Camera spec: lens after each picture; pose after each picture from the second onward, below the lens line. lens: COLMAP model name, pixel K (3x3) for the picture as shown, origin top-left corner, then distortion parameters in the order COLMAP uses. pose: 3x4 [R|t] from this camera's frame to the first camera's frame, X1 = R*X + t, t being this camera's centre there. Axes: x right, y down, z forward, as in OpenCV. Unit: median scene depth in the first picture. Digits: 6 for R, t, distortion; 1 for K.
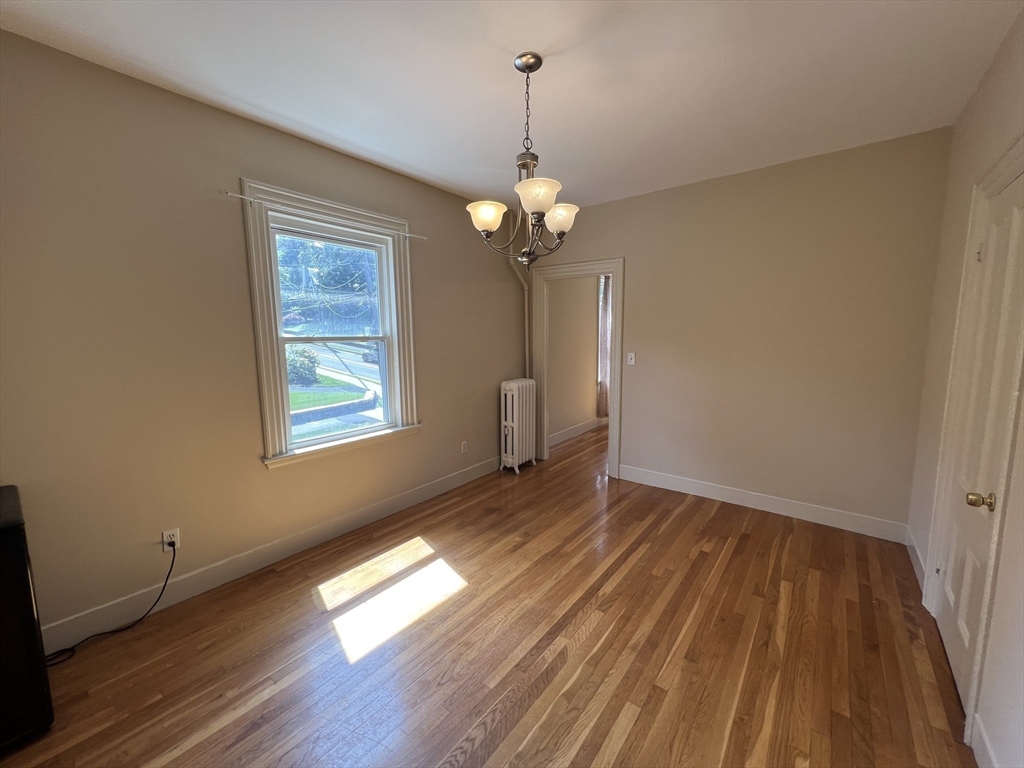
lens RADIAL K [[410.4, 0, 508.3], [0, 410.4, 383.4], [0, 0, 1]] dist [0.000072, 0.000556]
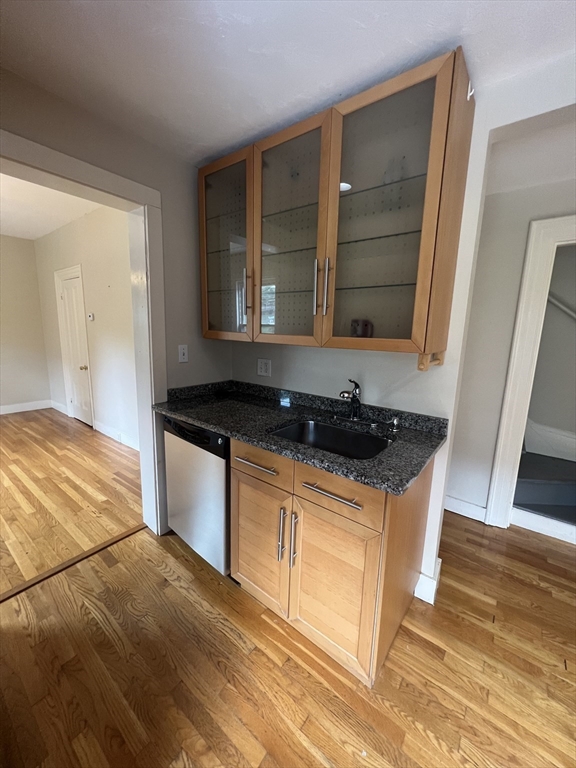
lens RADIAL K [[307.8, 0, 289.9], [0, 307.8, 381.1], [0, 0, 1]] dist [0.000072, 0.000556]
pose [[-0.019334, -0.163912, 0.986285, -1.228144], [0.084523, 0.982670, 0.164968, 0.069996], [-0.996234, 0.086553, -0.005144, -0.621526]]
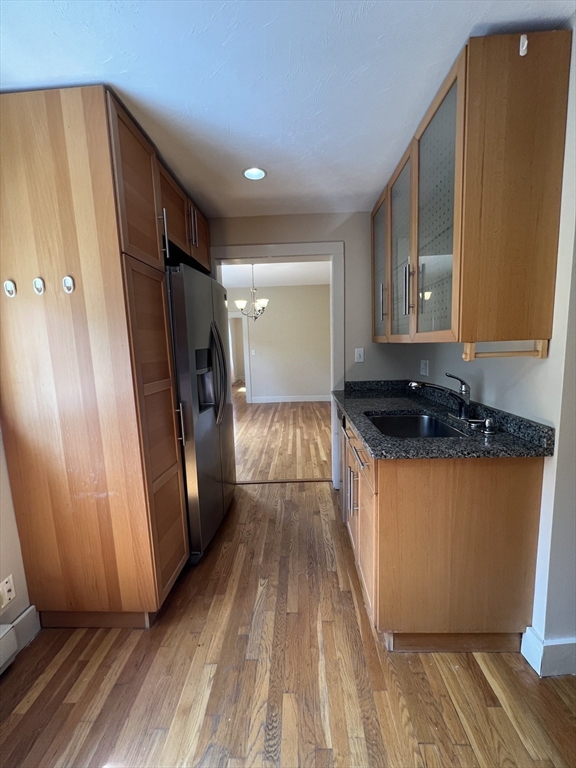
lens RADIAL K [[307.8, 0, 289.9], [0, 307.8, 381.1], [0, 0, 1]] dist [0.000072, 0.000556]
pose [[0.798112, -0.090374, 0.595693, -1.242491], [0.093887, 0.995264, 0.025204, 0.167011], [-0.595149, 0.035812, 0.802817, -1.164192]]
